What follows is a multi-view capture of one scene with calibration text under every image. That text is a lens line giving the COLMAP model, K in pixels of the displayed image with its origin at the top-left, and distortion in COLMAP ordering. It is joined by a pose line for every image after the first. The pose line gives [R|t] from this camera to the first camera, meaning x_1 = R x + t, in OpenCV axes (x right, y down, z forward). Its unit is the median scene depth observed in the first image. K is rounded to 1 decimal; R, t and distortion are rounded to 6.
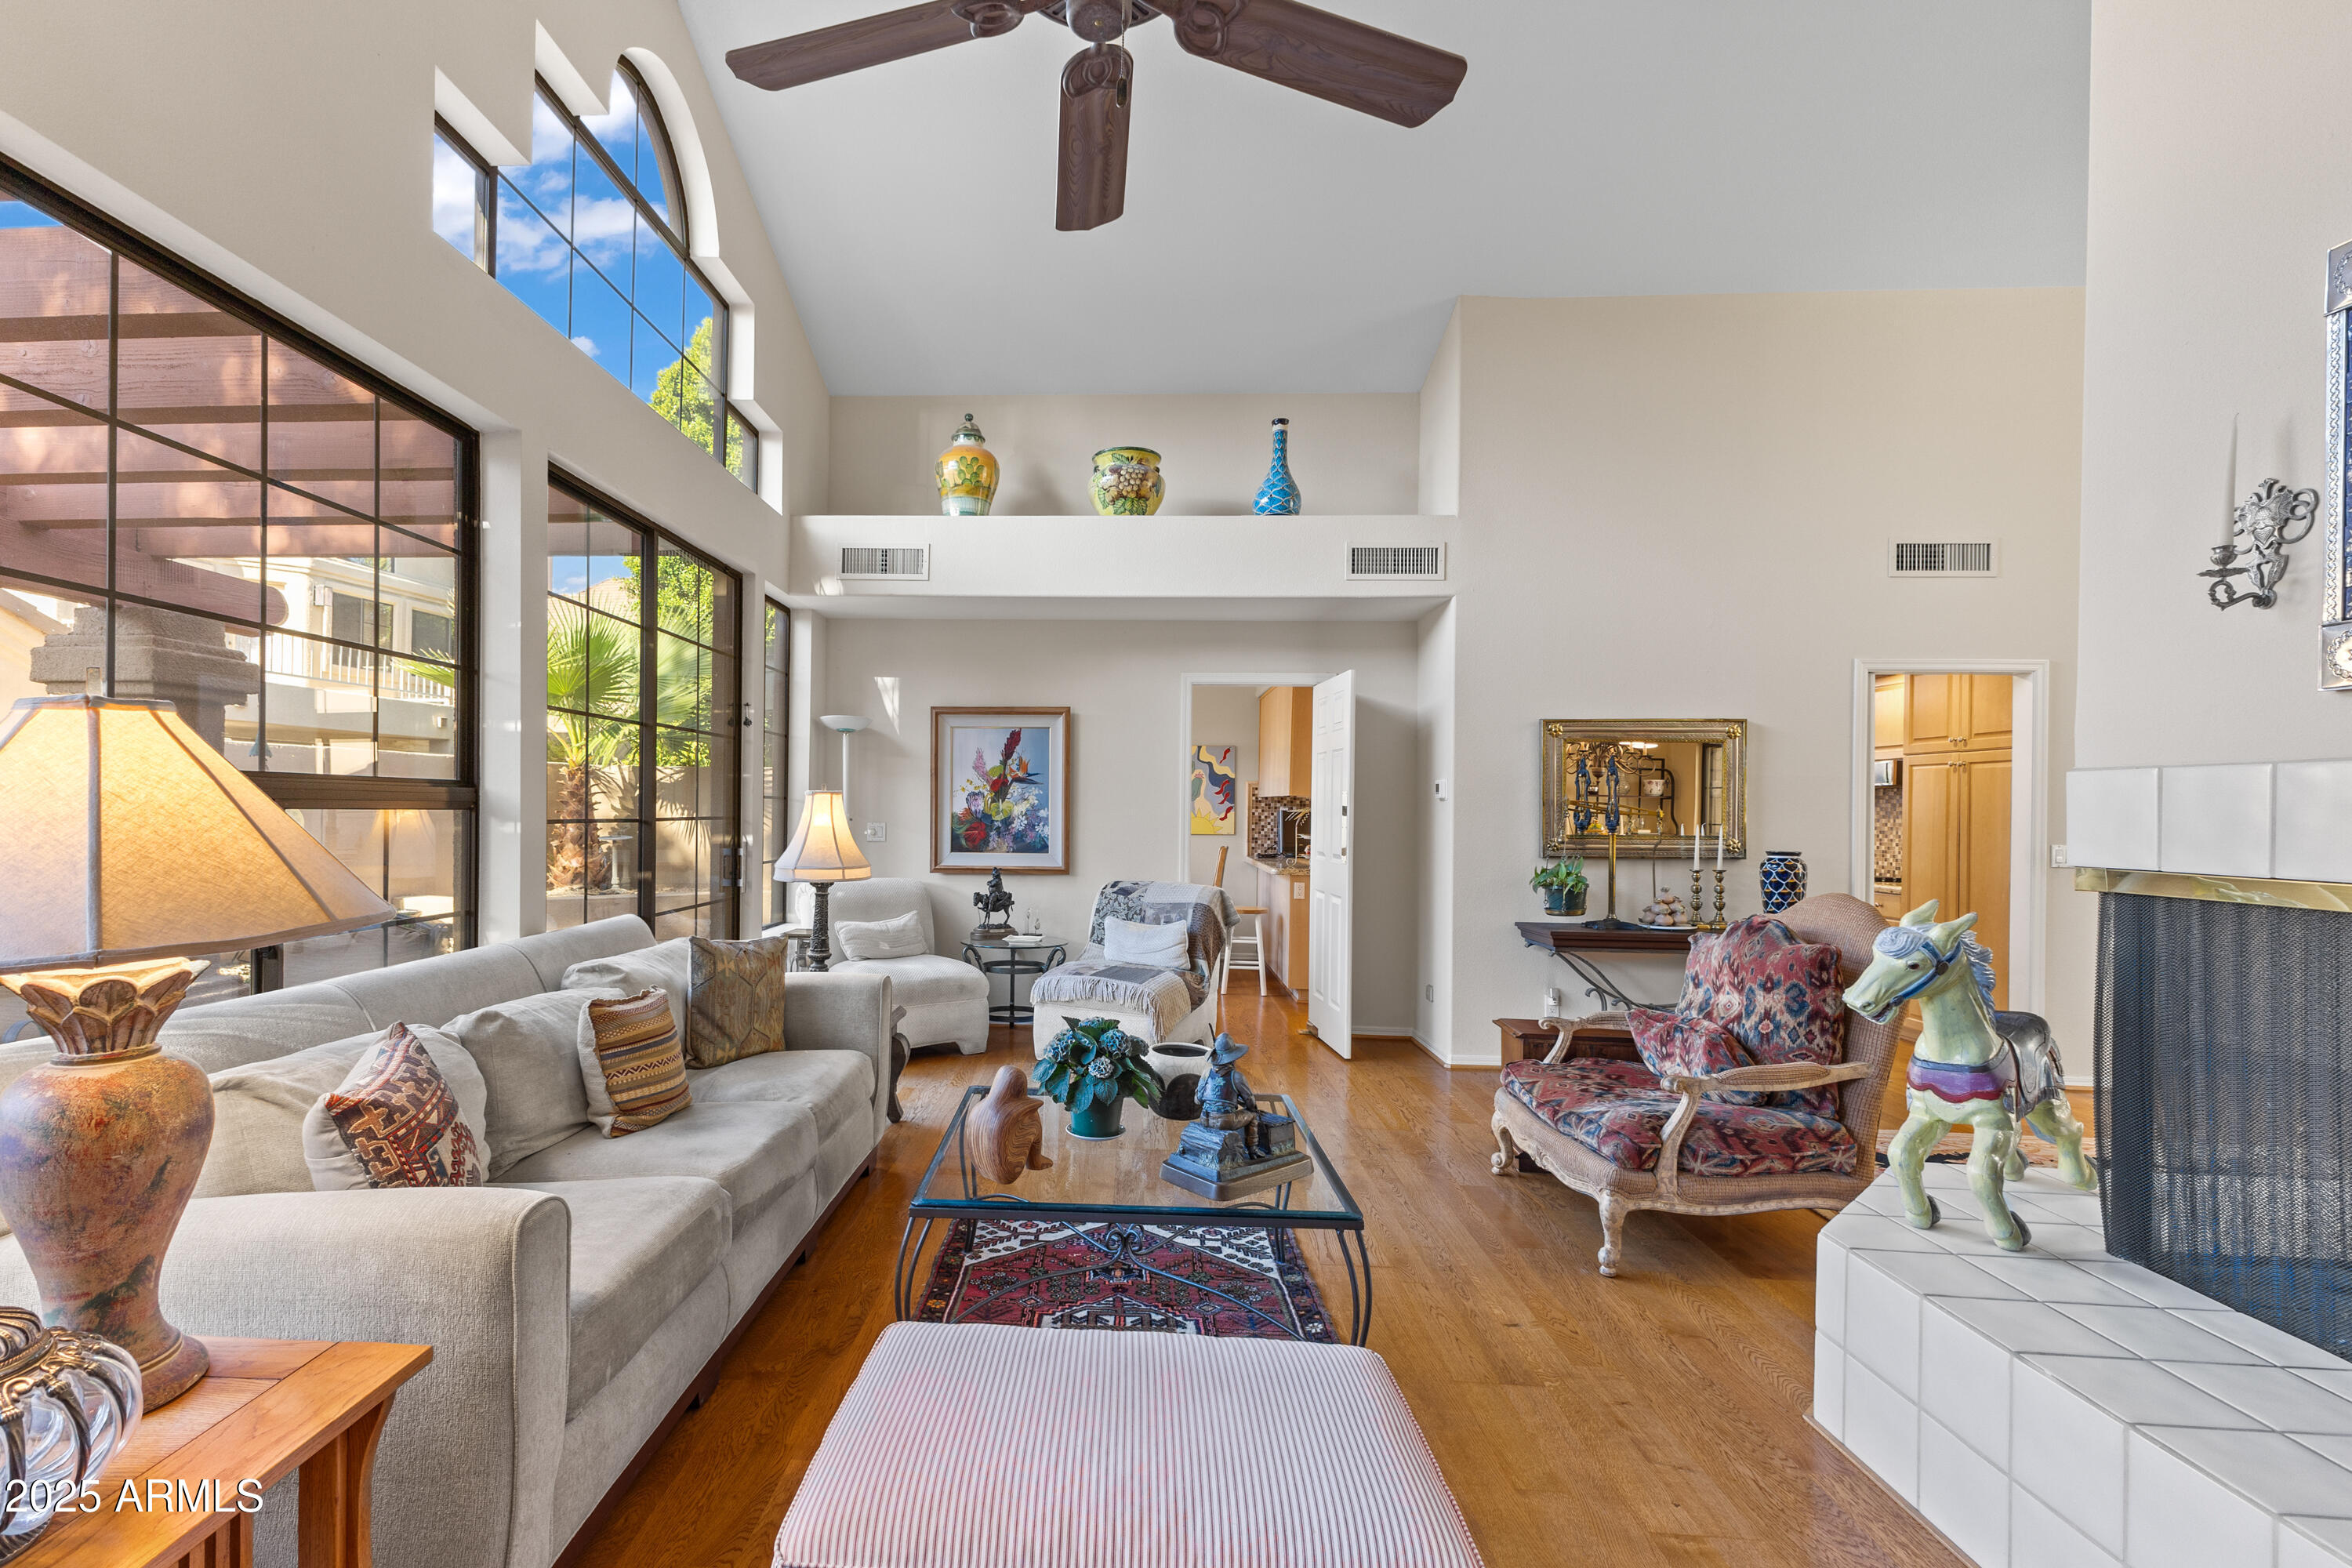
lens RADIAL K [[1057.4, 0, 1078.9], [0, 1057.4, 827.3], [0, 0, 1]] dist [0.001080, 0.000092]
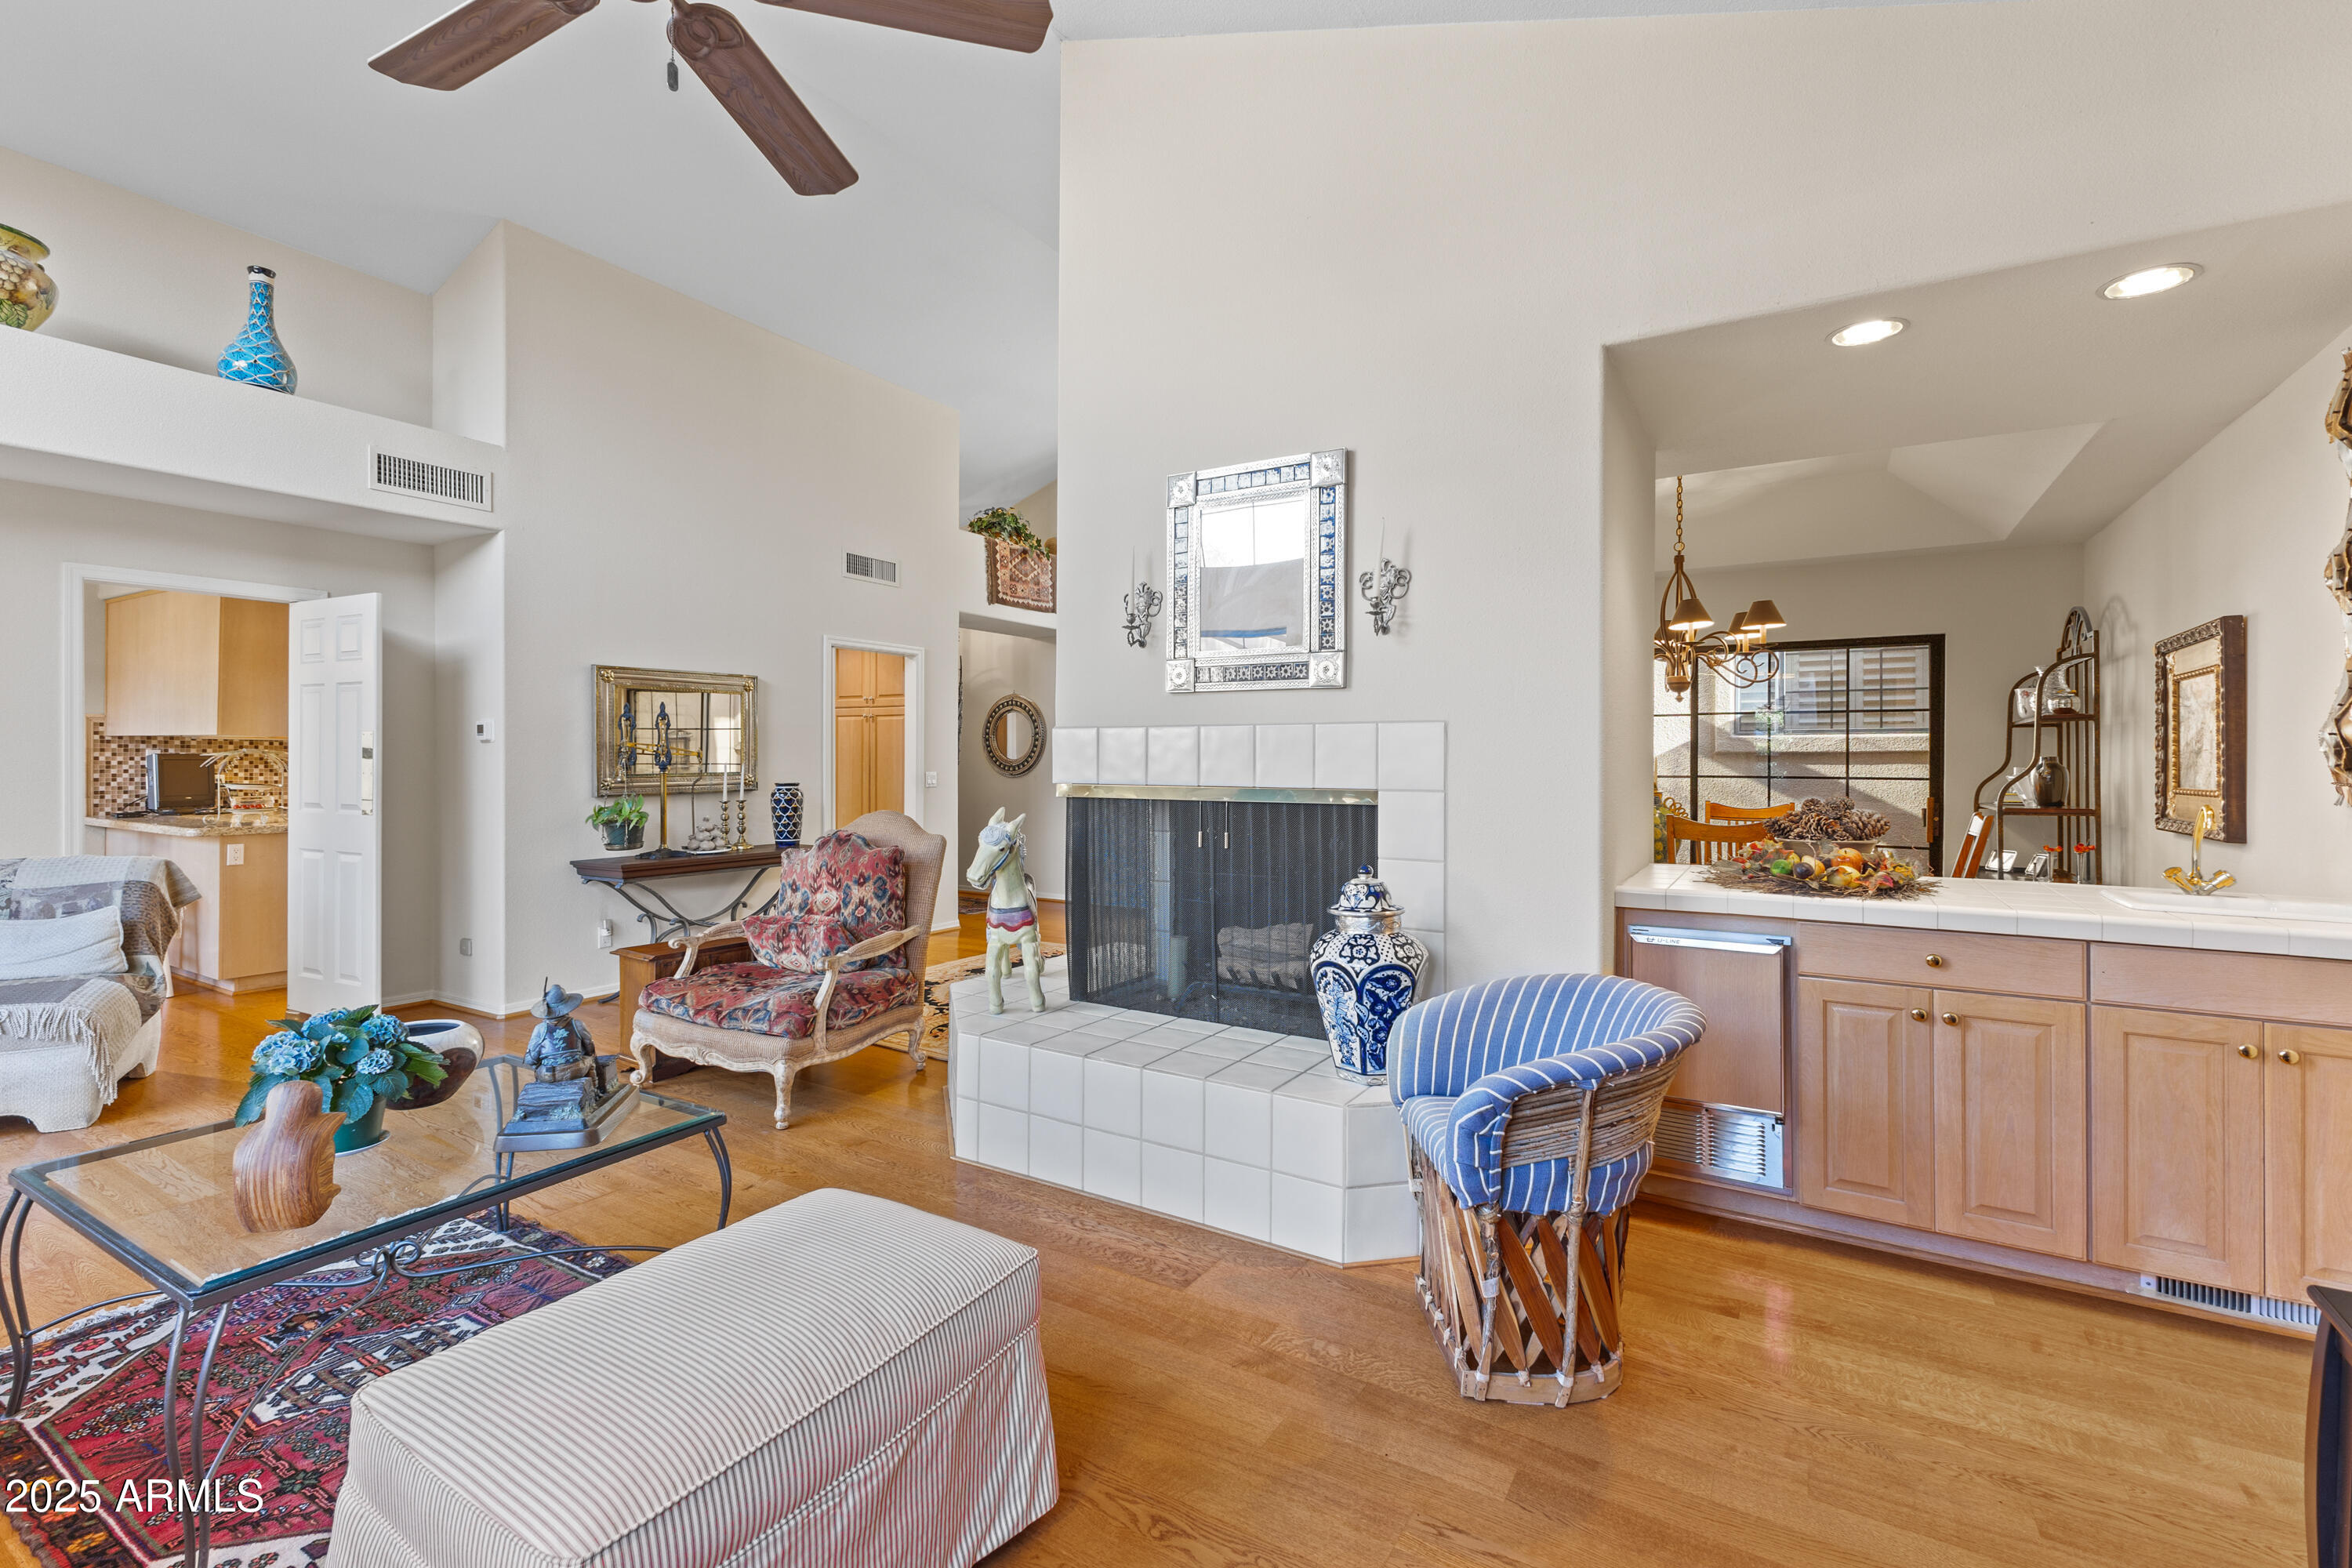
lens RADIAL K [[1013.2, 0, 1171.0], [0, 1013.2, 790.9], [0, 0, 1]] dist [0.009487, -0.004747]
pose [[0.468150, -0.041712, 0.882664, -0.297060], [0.019174, 0.999130, 0.037046, -0.005929], [-0.883441, -0.000419, 0.468542, 0.040538]]
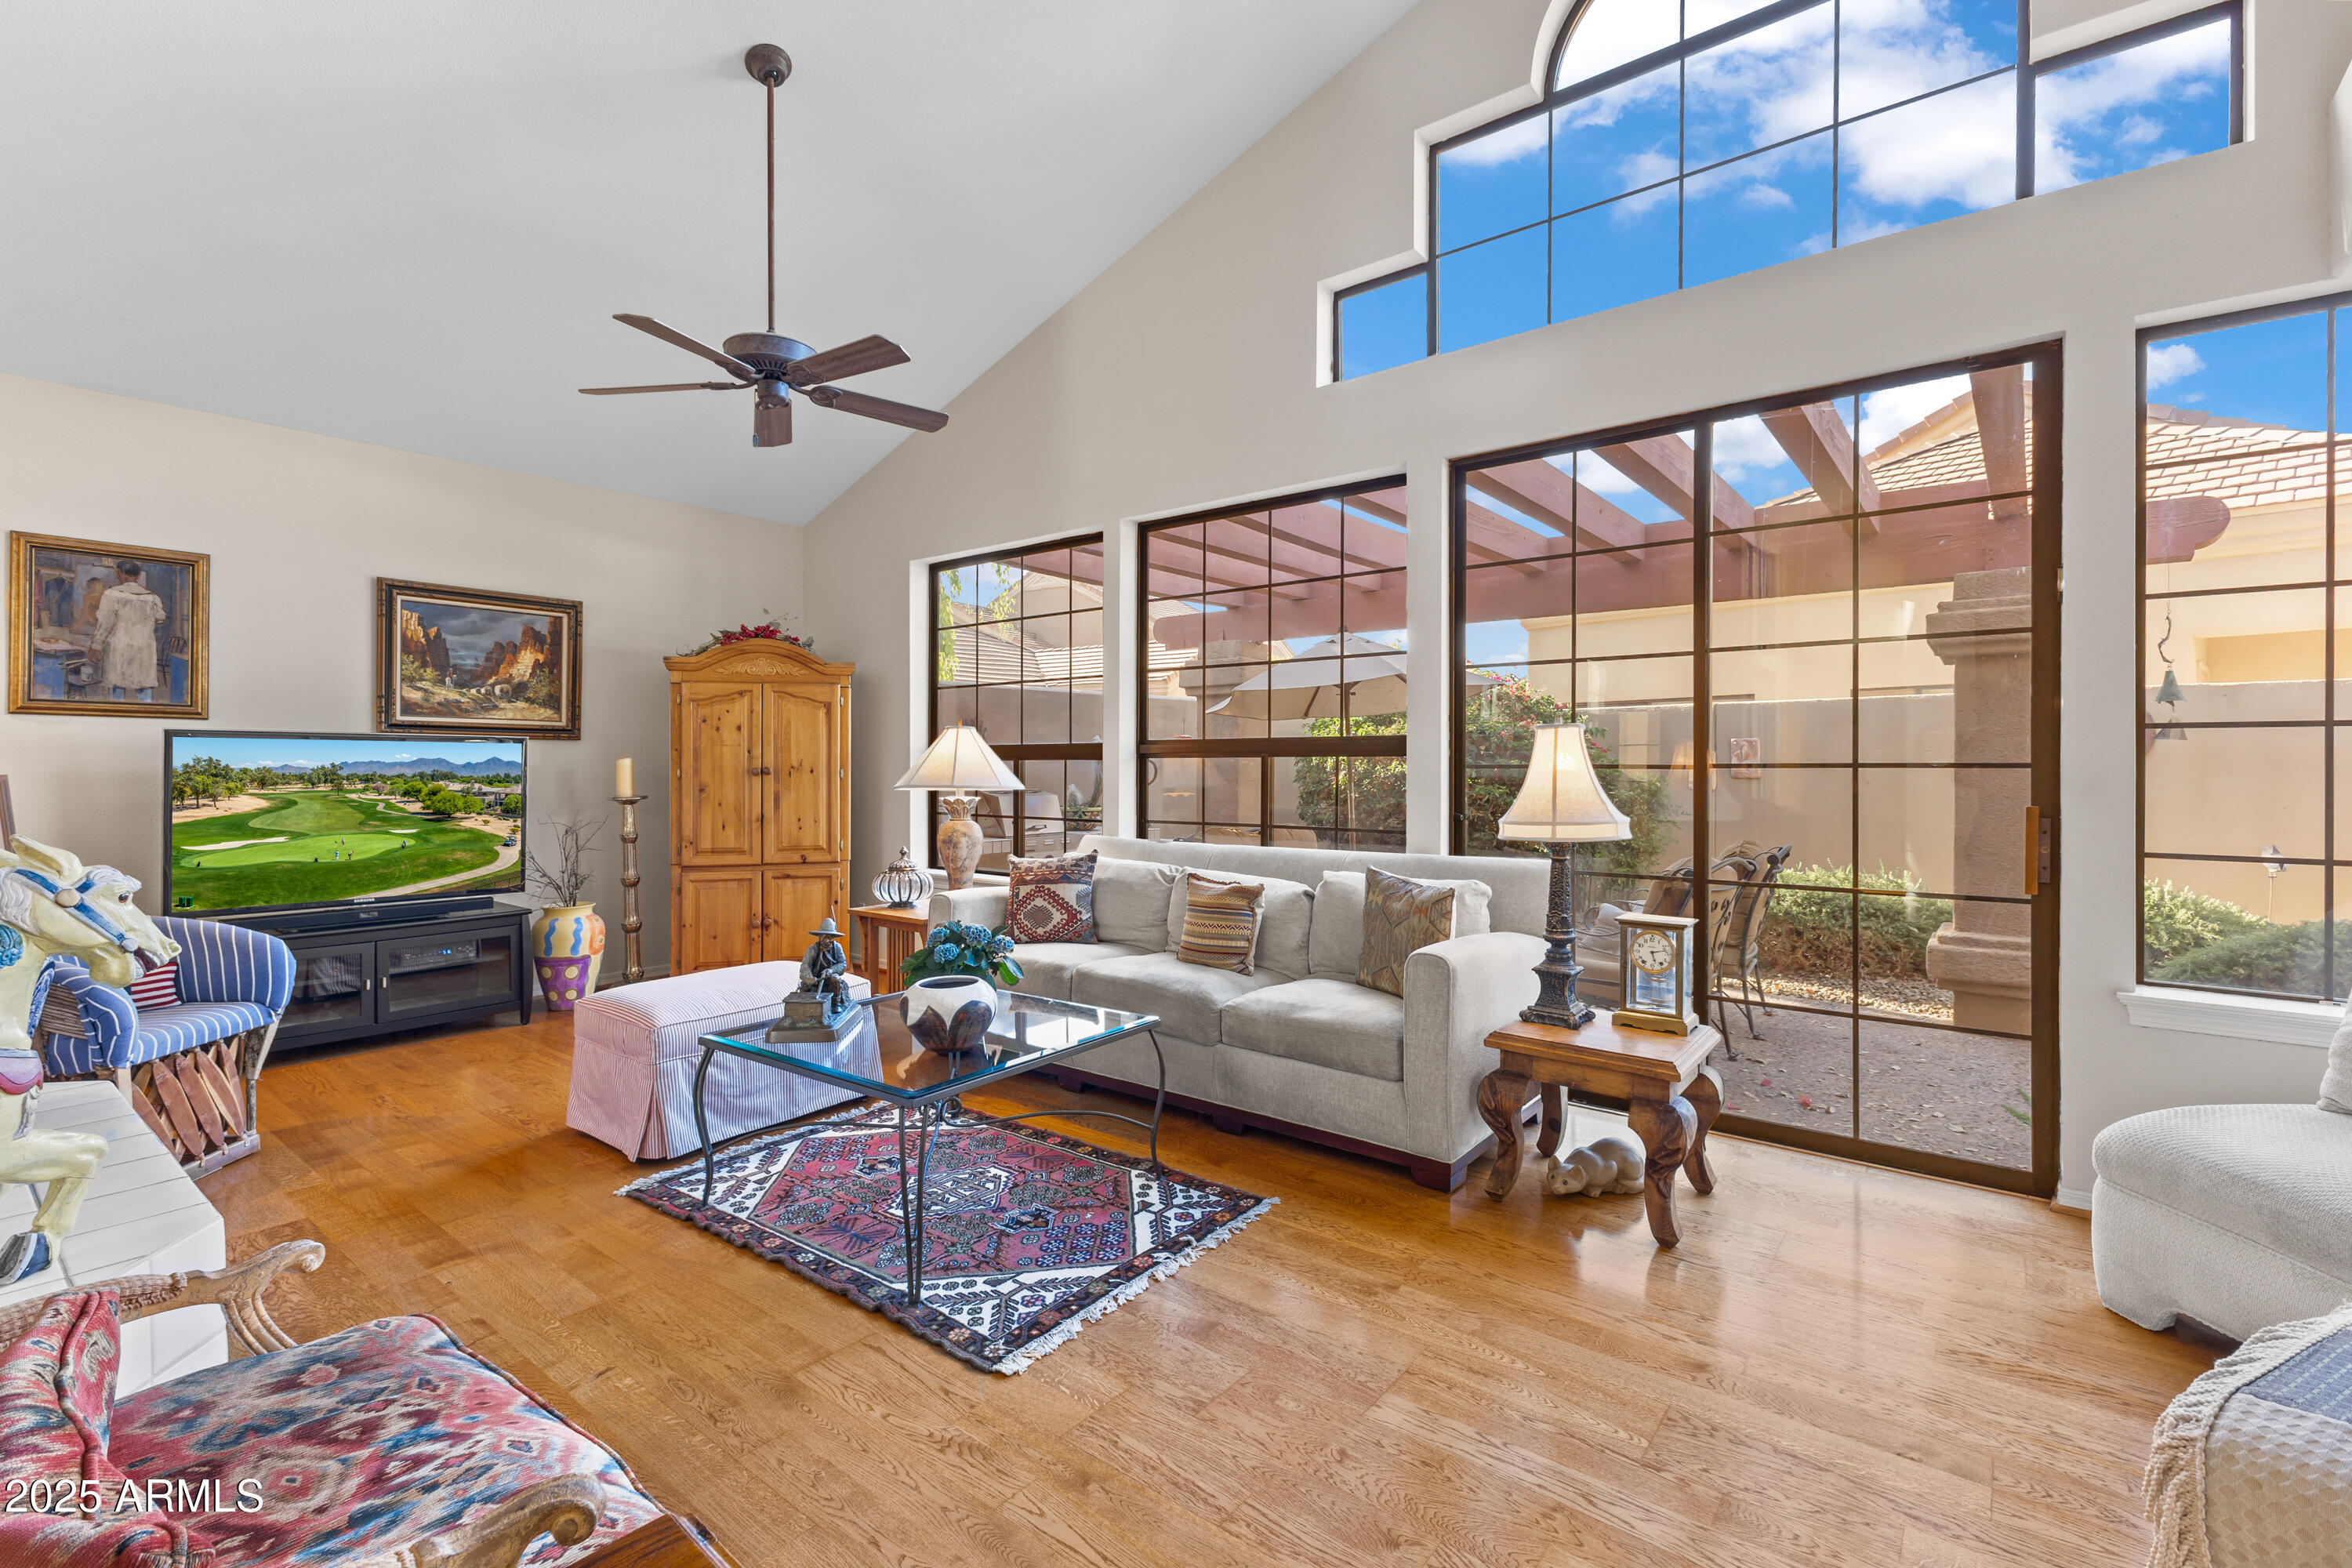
lens RADIAL K [[1055.2, 0, 1163.1], [0, 1055.2, 770.2], [0, 0, 1]] dist [0.018026, 0.000240]
pose [[-0.583876, -0.005538, -0.811824, 0.683200], [-0.019260, 0.999790, 0.007031, 0.000587], [0.811614, 0.019741, -0.583860, 1.503641]]
